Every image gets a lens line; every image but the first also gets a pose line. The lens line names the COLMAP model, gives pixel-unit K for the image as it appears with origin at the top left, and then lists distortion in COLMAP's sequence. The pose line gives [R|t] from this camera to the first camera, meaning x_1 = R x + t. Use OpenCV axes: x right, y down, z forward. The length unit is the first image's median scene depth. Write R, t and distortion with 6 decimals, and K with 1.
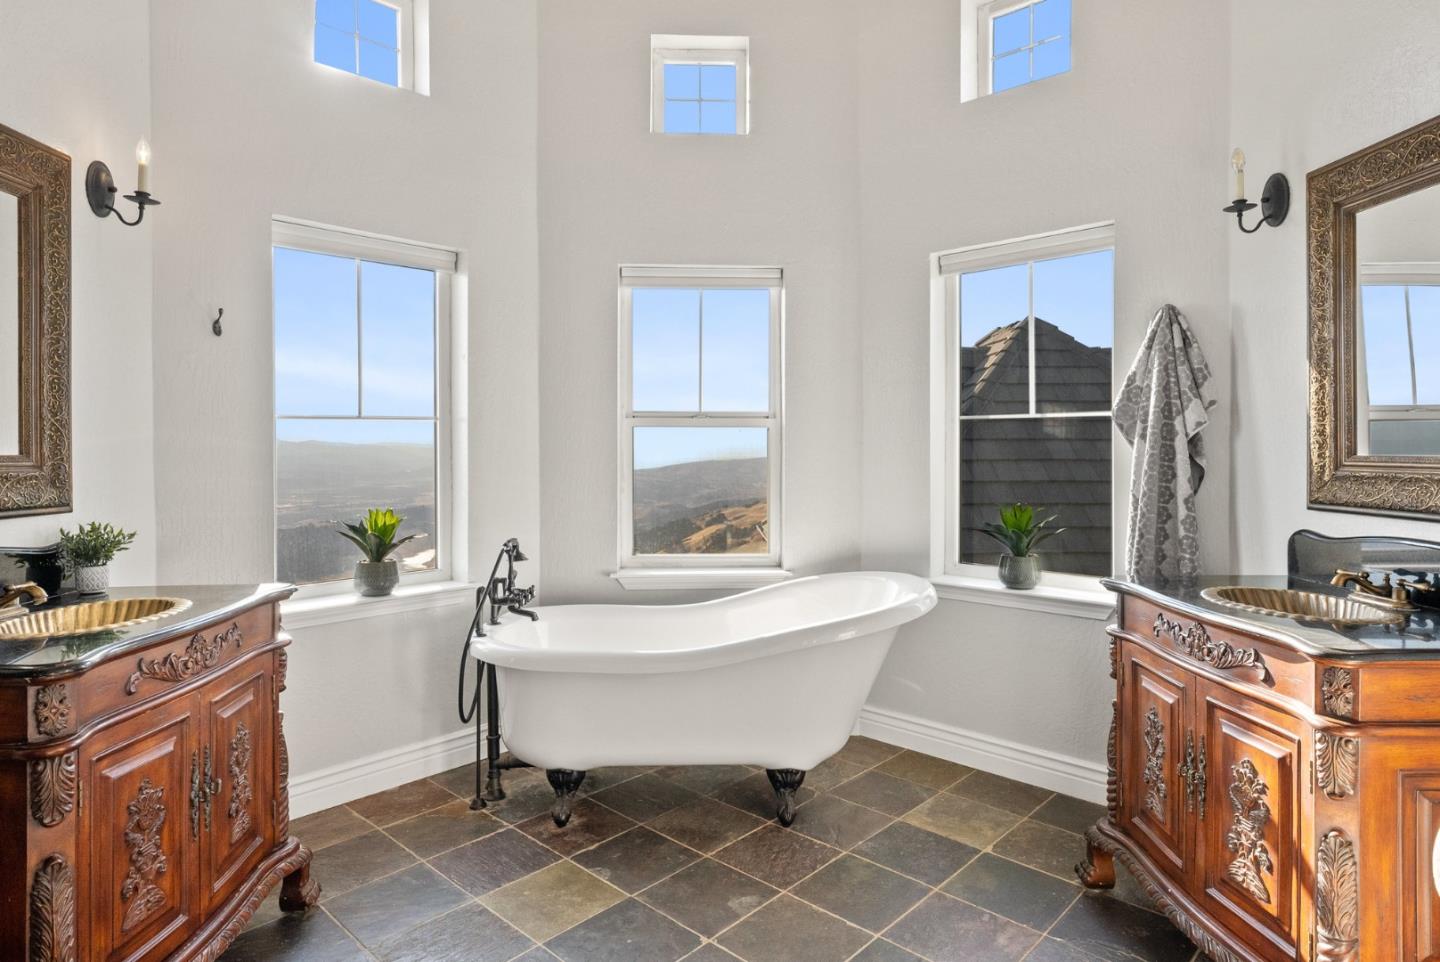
lens RADIAL K [[828.4, 0, 726.1], [0, 828.4, 481.0], [0, 0, 1]] dist [0.001372, 0.005383]
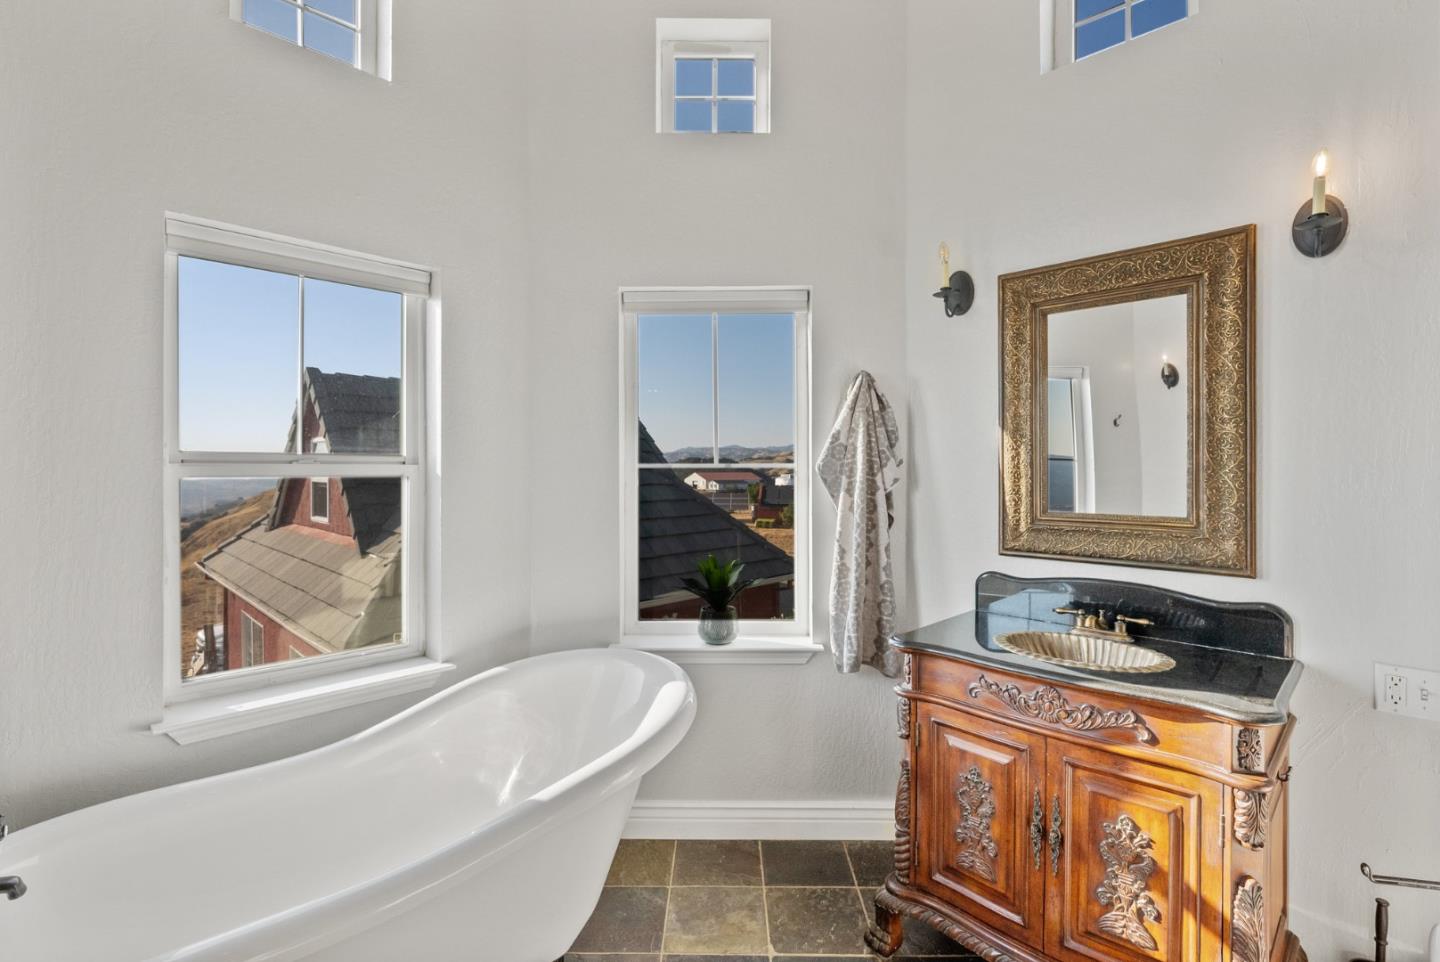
lens RADIAL K [[677.7, 0, 721.0], [0, 677.7, 480.1], [0, 0, 1]] dist [0.001245, 0.000100]
pose [[0.736170, -0.013015, 0.676672, -0.268260], [0.027421, 0.999568, -0.010606, -0.078632], [-0.676241, 0.026362, 0.736208, 0.580627]]
